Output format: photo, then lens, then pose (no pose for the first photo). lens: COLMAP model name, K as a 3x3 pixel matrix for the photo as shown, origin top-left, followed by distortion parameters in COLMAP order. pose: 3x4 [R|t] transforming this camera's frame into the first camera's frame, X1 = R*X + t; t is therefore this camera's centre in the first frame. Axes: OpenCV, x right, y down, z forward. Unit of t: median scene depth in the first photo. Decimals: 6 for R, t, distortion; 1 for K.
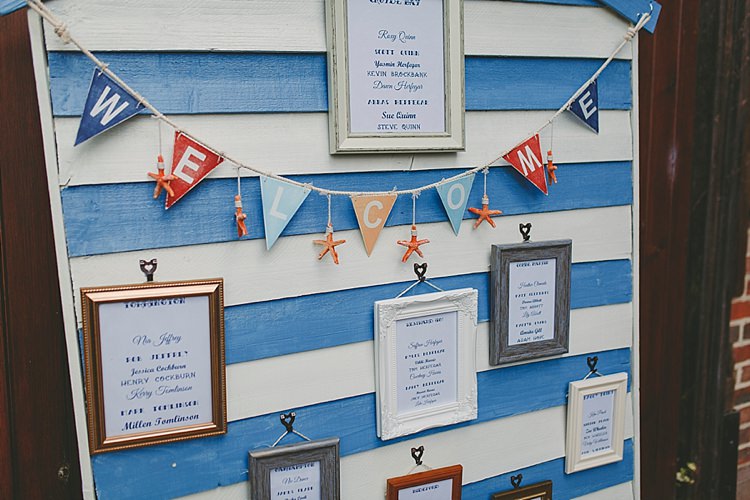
lens RADIAL K [[763.1, 0, 375.6], [0, 763.1, 241.9], [0, 0, 1]] dist [0.002902, -0.003486]
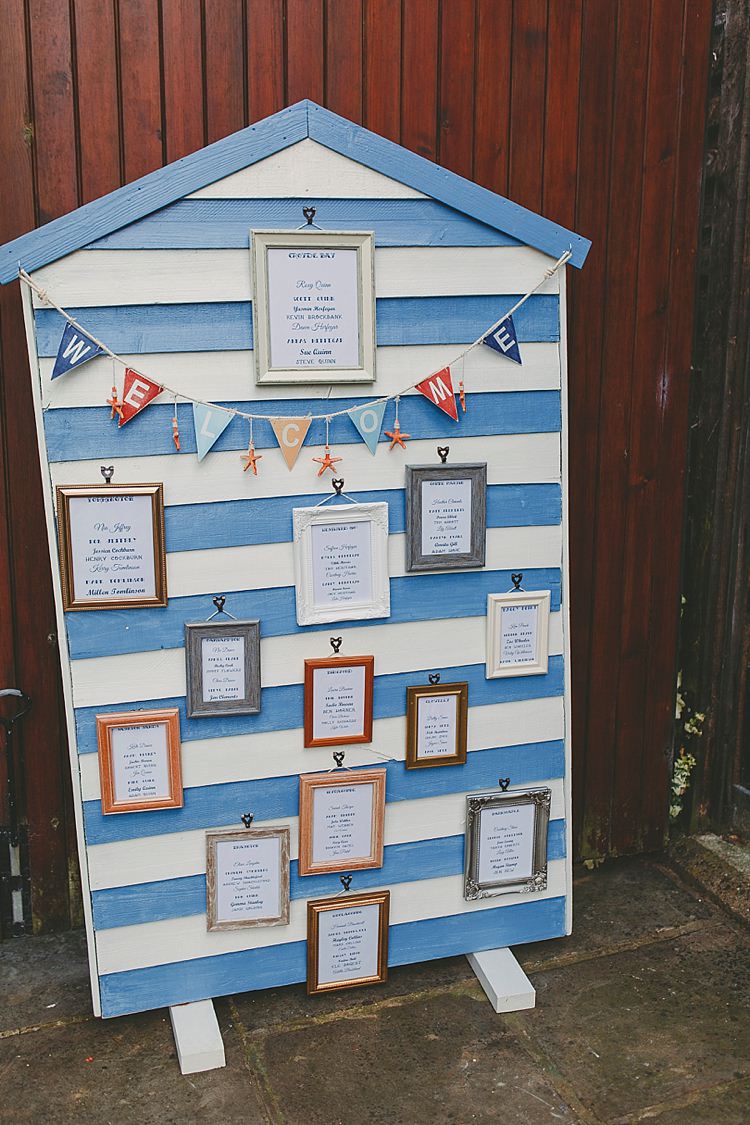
lens RADIAL K [[1144.7, 0, 341.8], [0, 1144.7, 562.2], [0, 0, 1]] dist [0.002902, -0.003486]
pose [[0.978957, 0.041362, -0.199832, 0.437532], [-0.027636, 0.997094, 0.070995, 0.032459], [0.202187, -0.063978, 0.977255, -0.747280]]
